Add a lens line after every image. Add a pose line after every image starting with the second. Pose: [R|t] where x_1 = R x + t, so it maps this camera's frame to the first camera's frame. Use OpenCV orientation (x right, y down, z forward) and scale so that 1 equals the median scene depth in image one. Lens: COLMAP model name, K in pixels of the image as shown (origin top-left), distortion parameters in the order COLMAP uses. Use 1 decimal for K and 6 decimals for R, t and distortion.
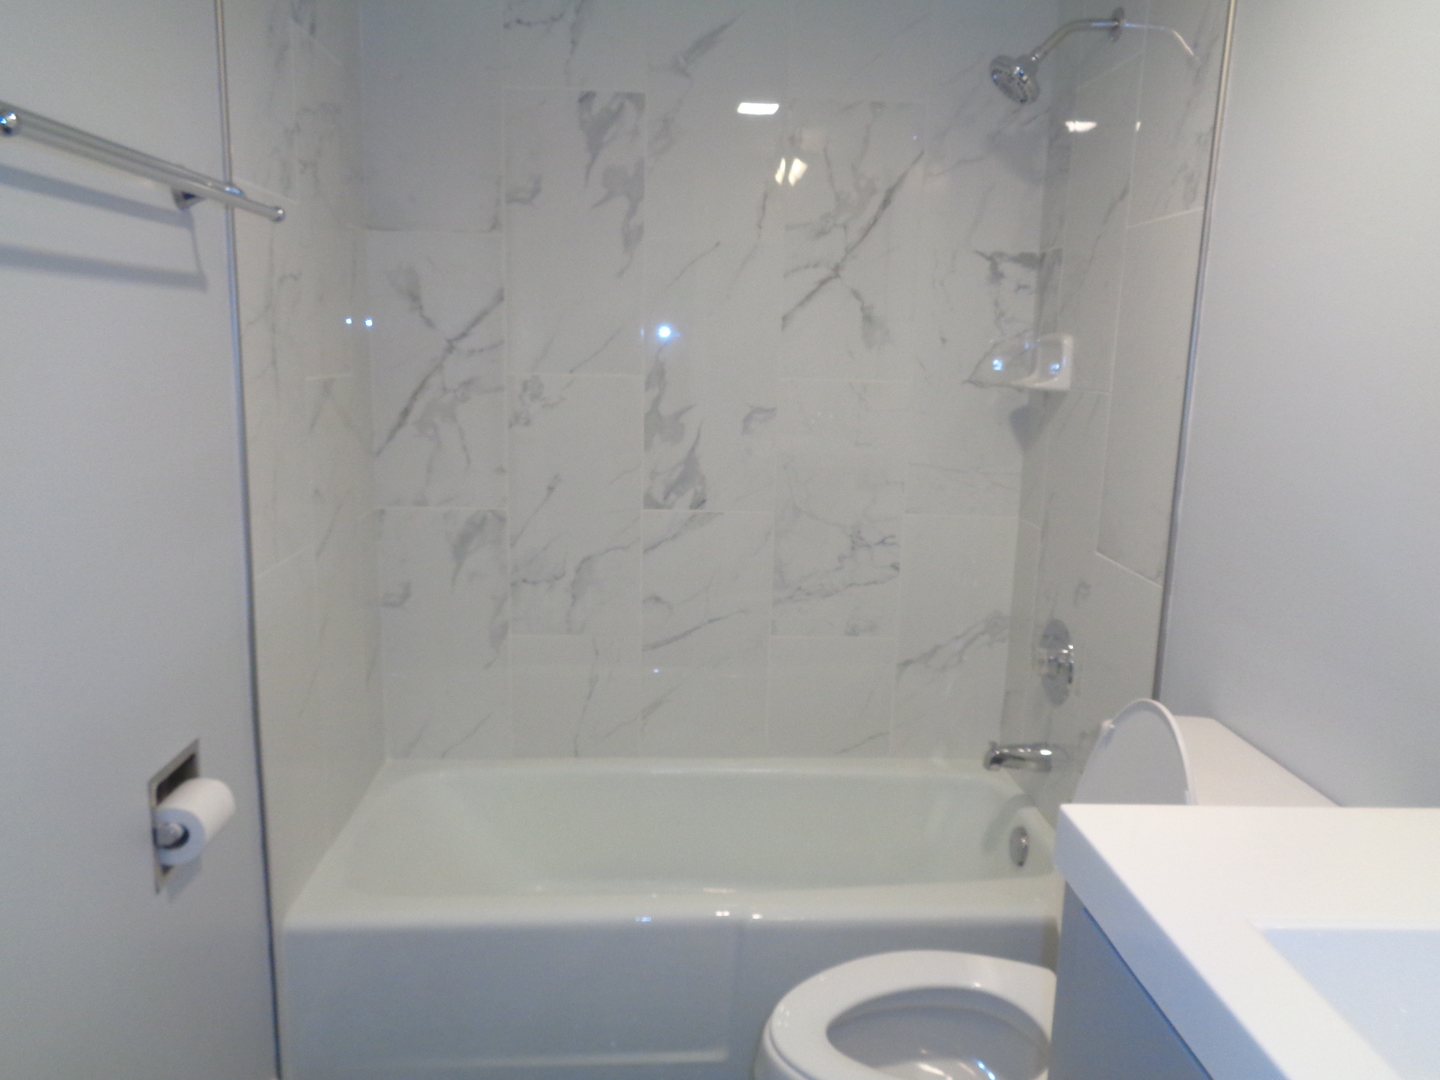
lens RADIAL K [[1088.0, 0, 725.8], [0, 1088.0, 542.7], [0, 0, 1]] dist [0.010300, 0.017629]
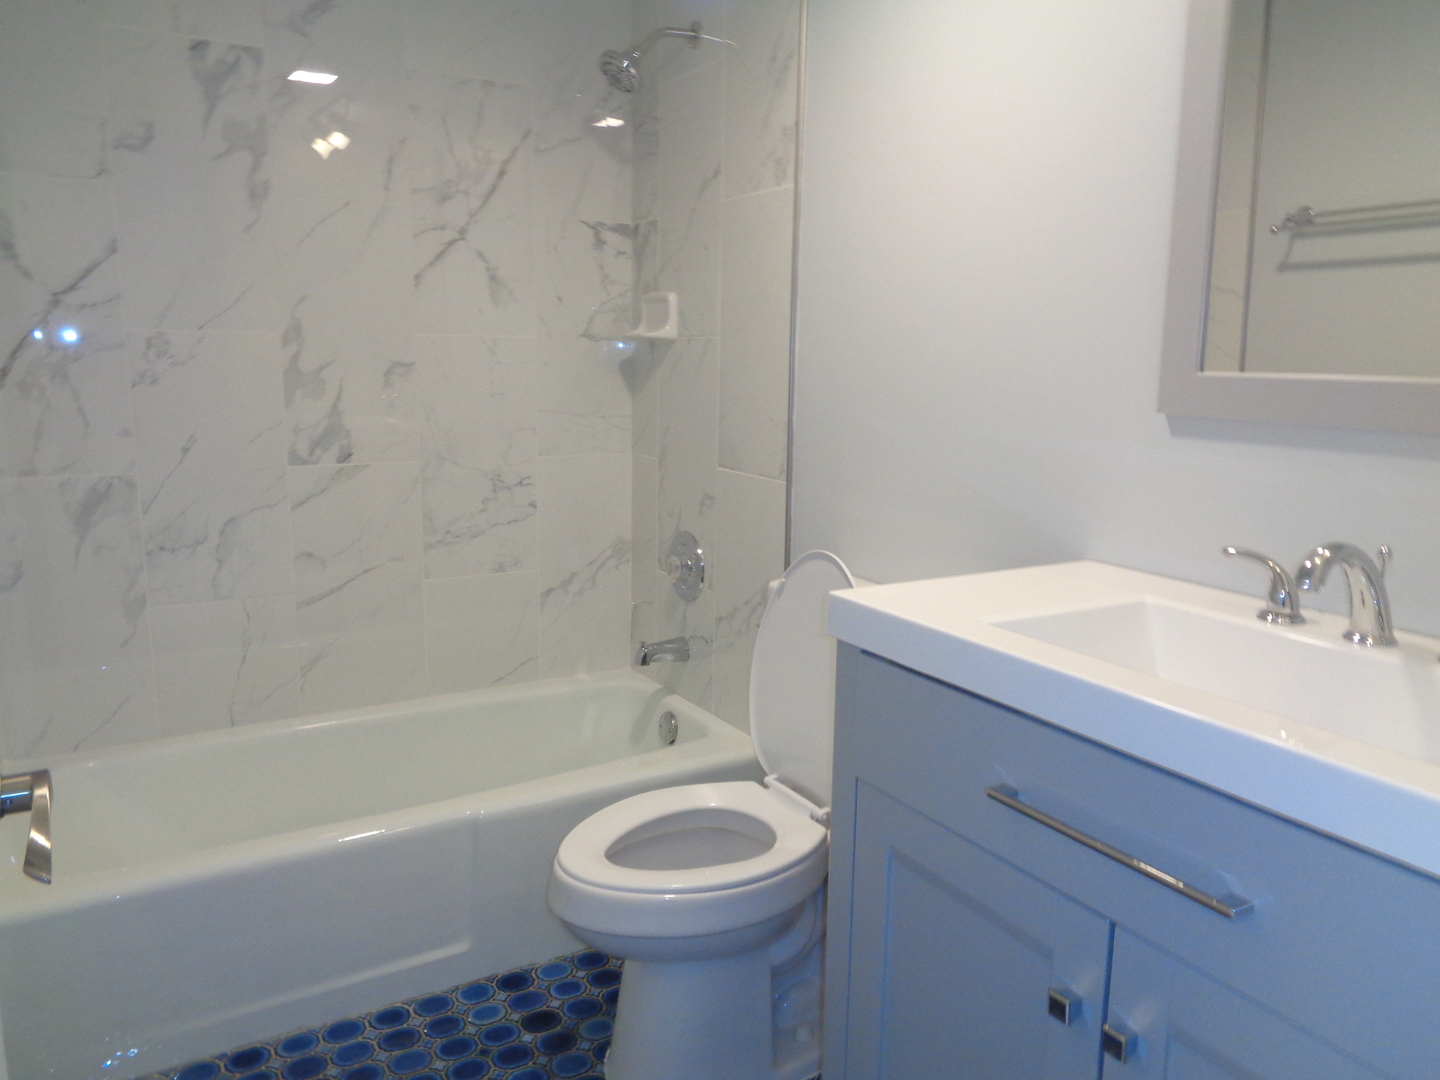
lens RADIAL K [[1088.0, 0, 720.7], [0, 1088.0, 539.8], [0, 0, 1]] dist [0.010300, 0.017629]
pose [[0.891011, -0.093789, 0.444189, -0.178437], [0.094161, 0.995330, 0.021281, 0.054762], [-0.444110, 0.022864, 0.895680, -0.079193]]
